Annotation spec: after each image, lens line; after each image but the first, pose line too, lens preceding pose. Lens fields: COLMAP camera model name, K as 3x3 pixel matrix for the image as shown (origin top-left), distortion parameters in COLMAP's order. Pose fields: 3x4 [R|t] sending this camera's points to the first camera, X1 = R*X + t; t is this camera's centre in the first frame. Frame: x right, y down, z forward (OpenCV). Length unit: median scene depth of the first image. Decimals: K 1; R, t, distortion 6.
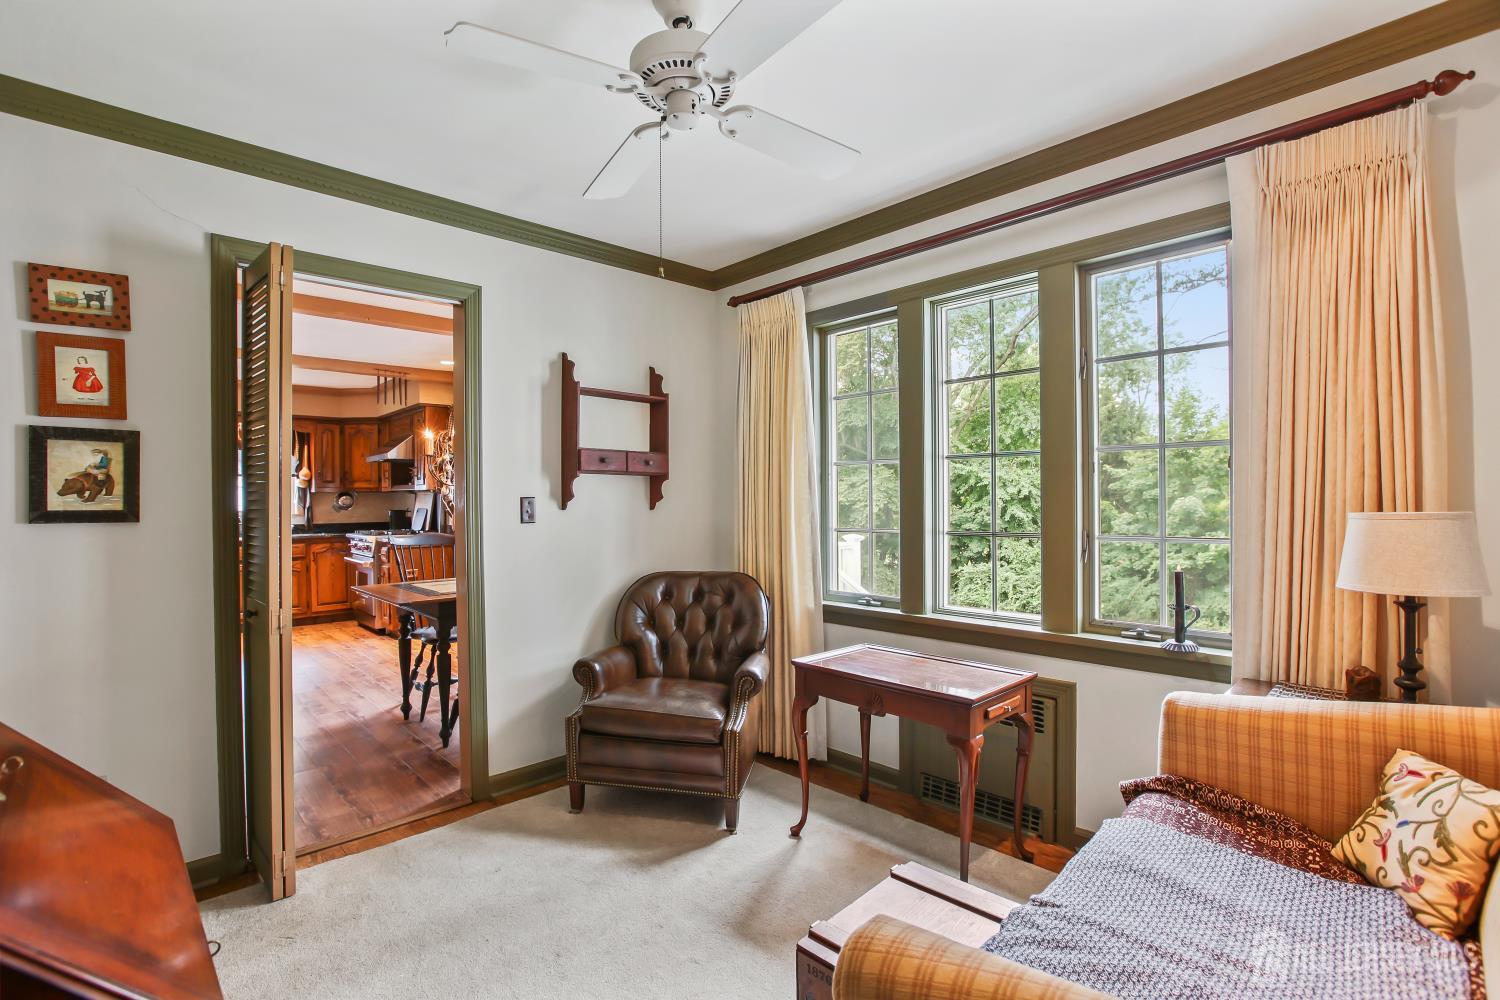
lens RADIAL K [[688.5, 0, 741.6], [0, 688.5, 498.7], [0, 0, 1]] dist [-0.063827, 0.031449]
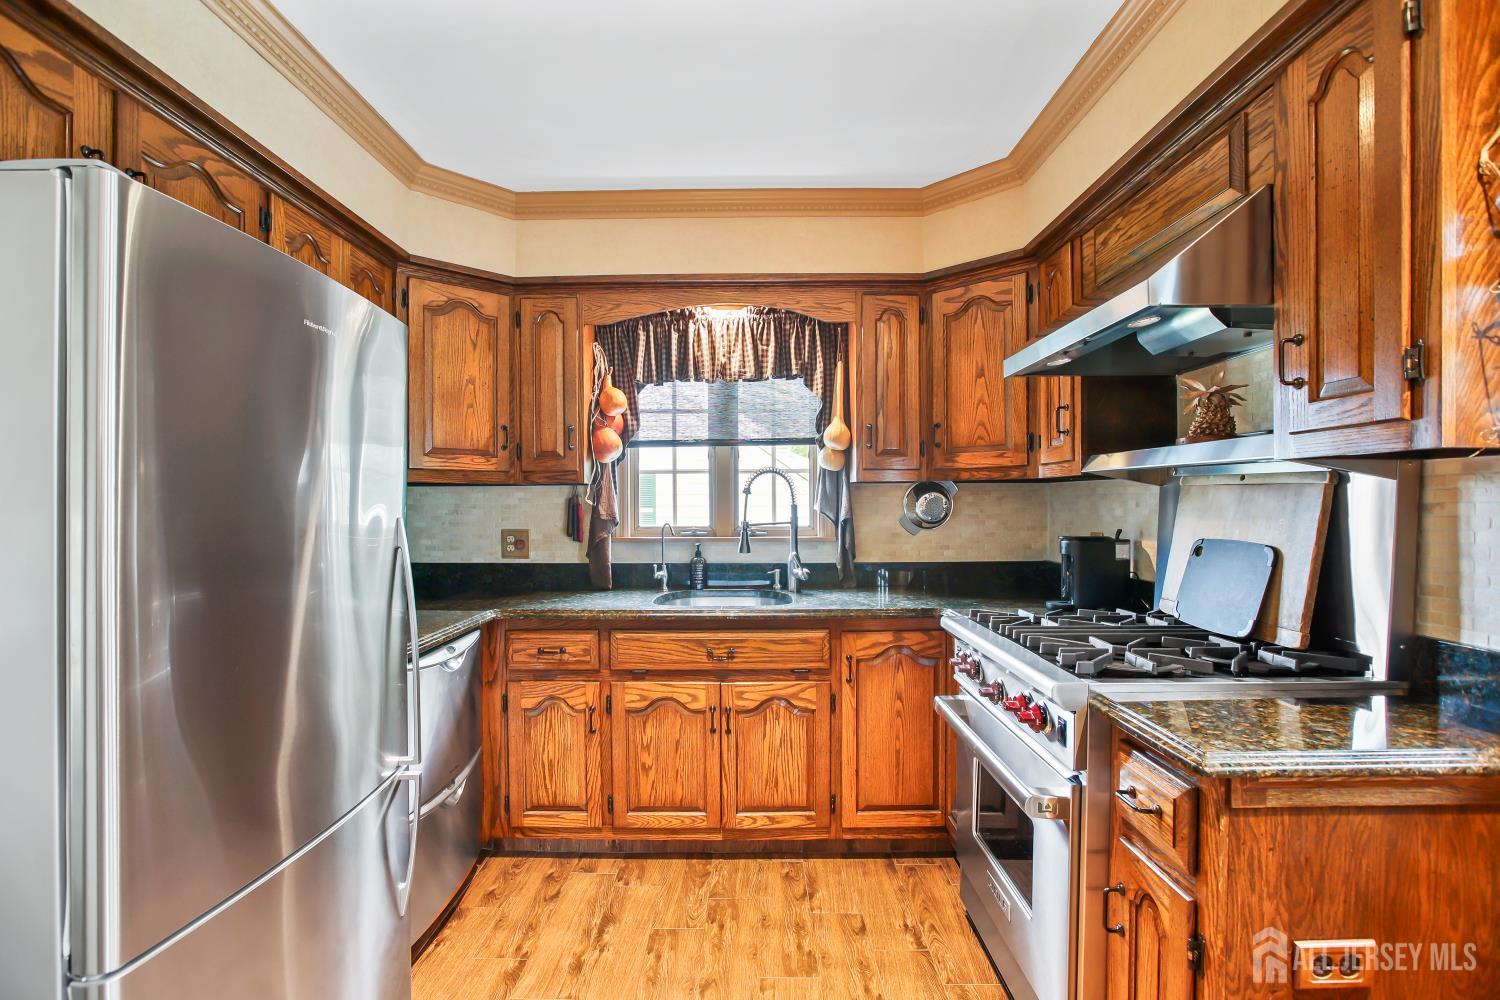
lens RADIAL K [[684.1, 0, 746.7], [0, 684.1, 509.0], [0, 0, 1]] dist [-0.062168, 0.023789]
pose [[0.719747, 0.012677, -0.694120, -0.413019], [-0.002567, 0.999875, 0.015600, -0.000324], [0.694231, -0.009446, 0.719690, 0.681734]]
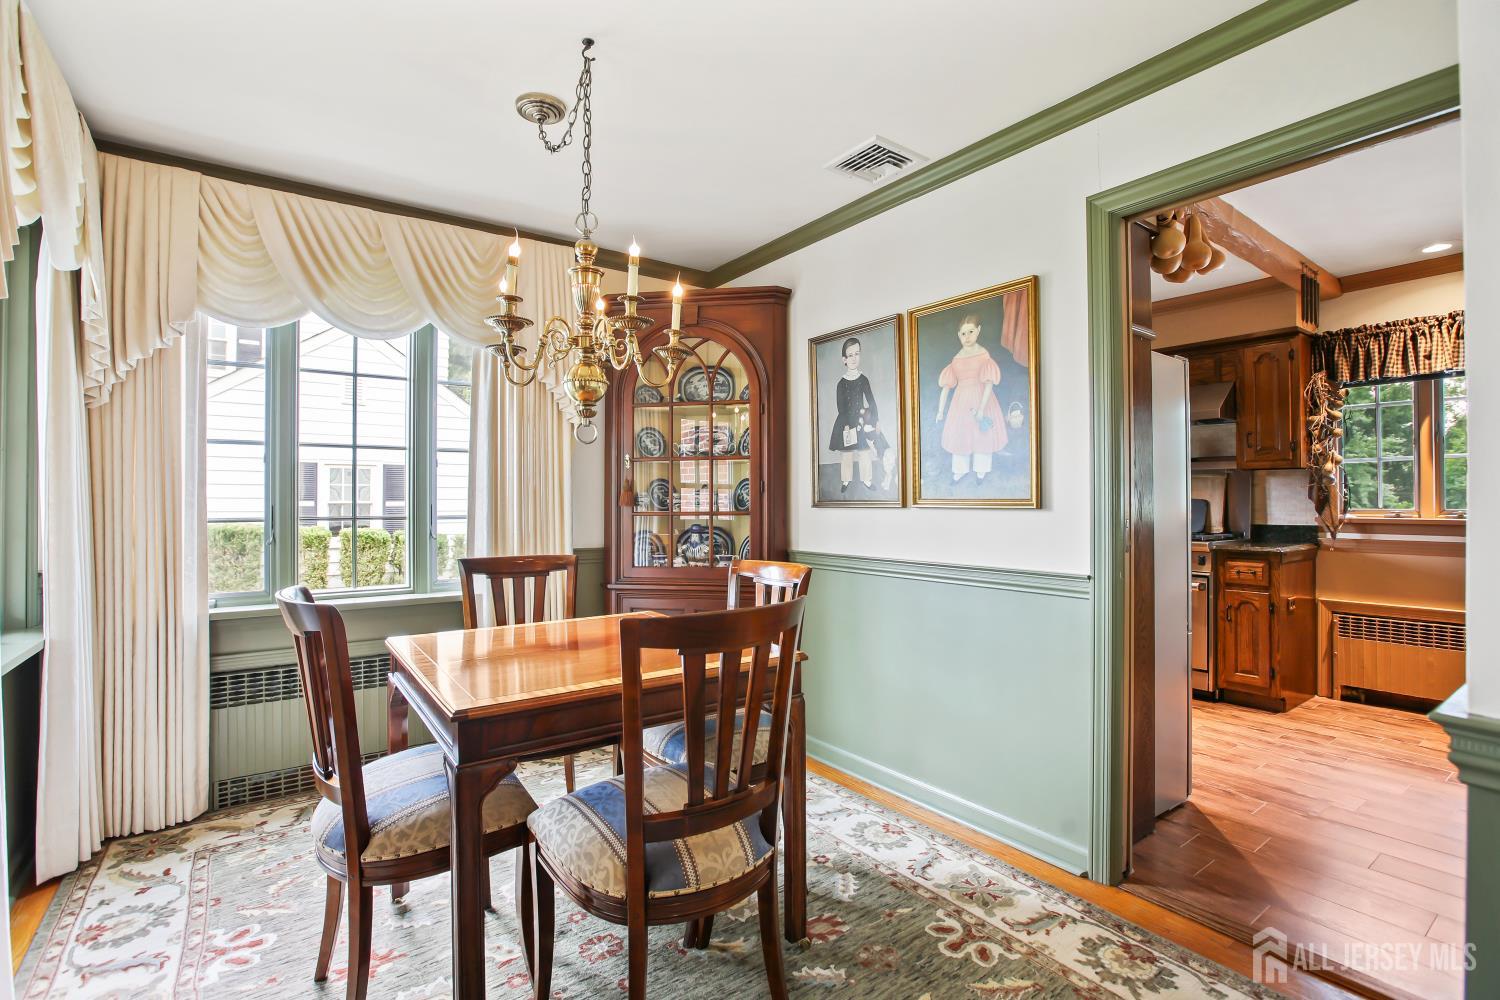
lens RADIAL K [[675.8, 0, 748.1], [0, 675.8, 493.3], [0, 0, 1]] dist [-0.017947, -0.000193]
pose [[0.990838, 0.000241, -0.135054, -0.771375], [-0.000989, 0.999985, -0.005472, 0.012509], [0.135051, 0.005555, 0.990823, 0.286316]]
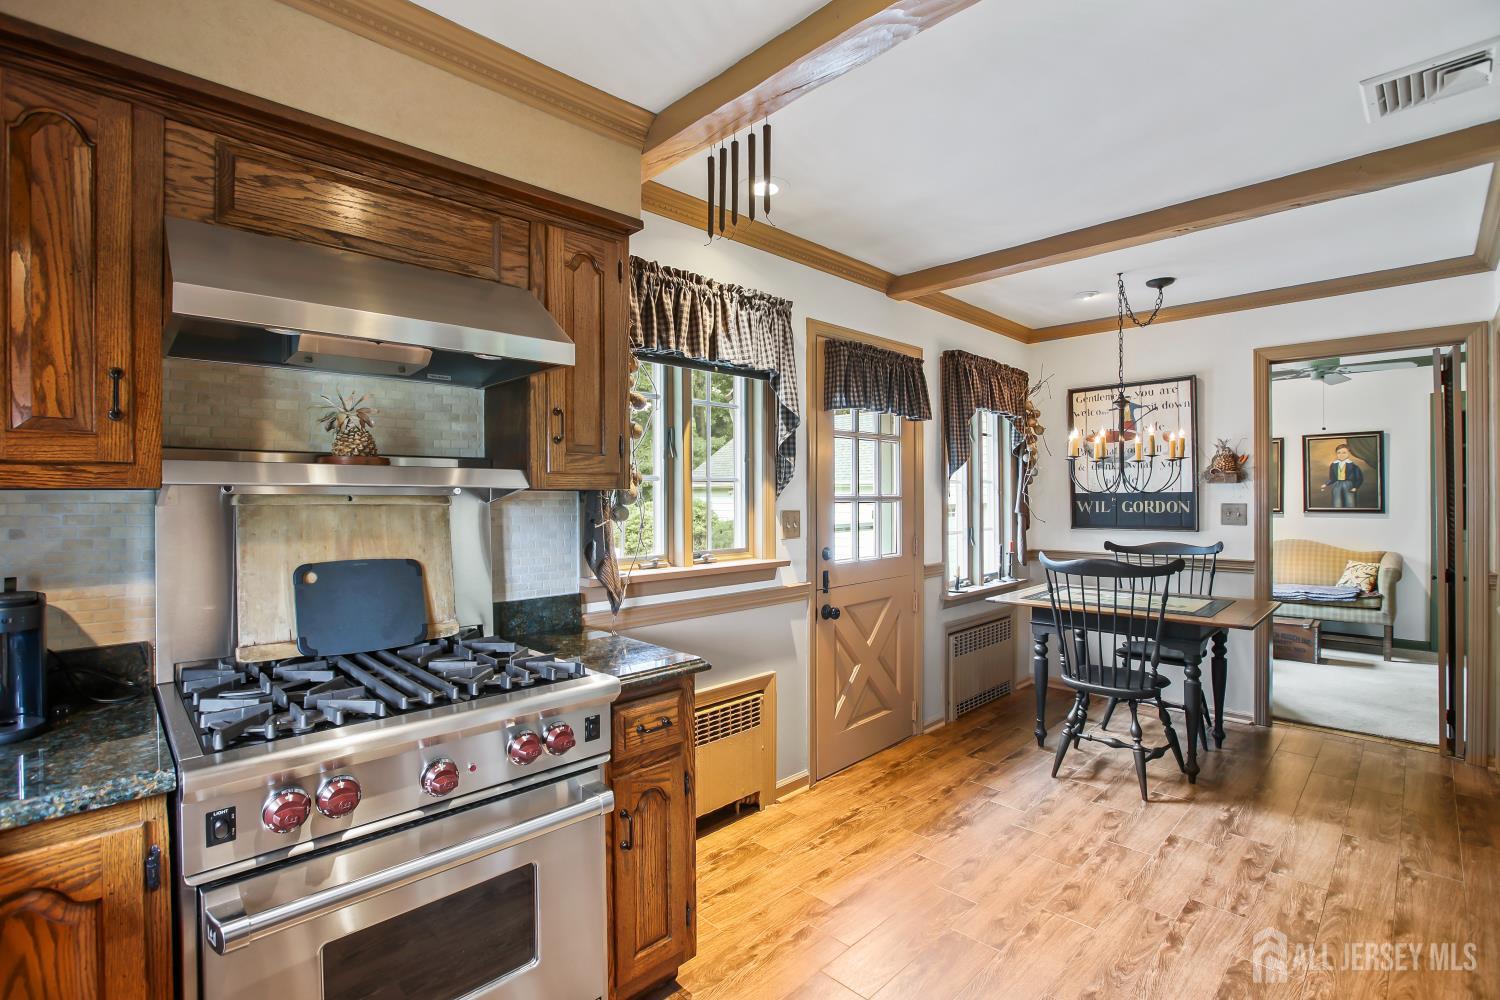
lens RADIAL K [[688.5, 0, 741.6], [0, 688.5, 498.7], [0, 0, 1]] dist [-0.063827, 0.031449]
pose [[-0.005361, 0.003050, 0.999981, -0.693857], [0.004174, 0.999987, -0.003028, -0.006615], [-0.999977, 0.004158, -0.005373, 0.830843]]
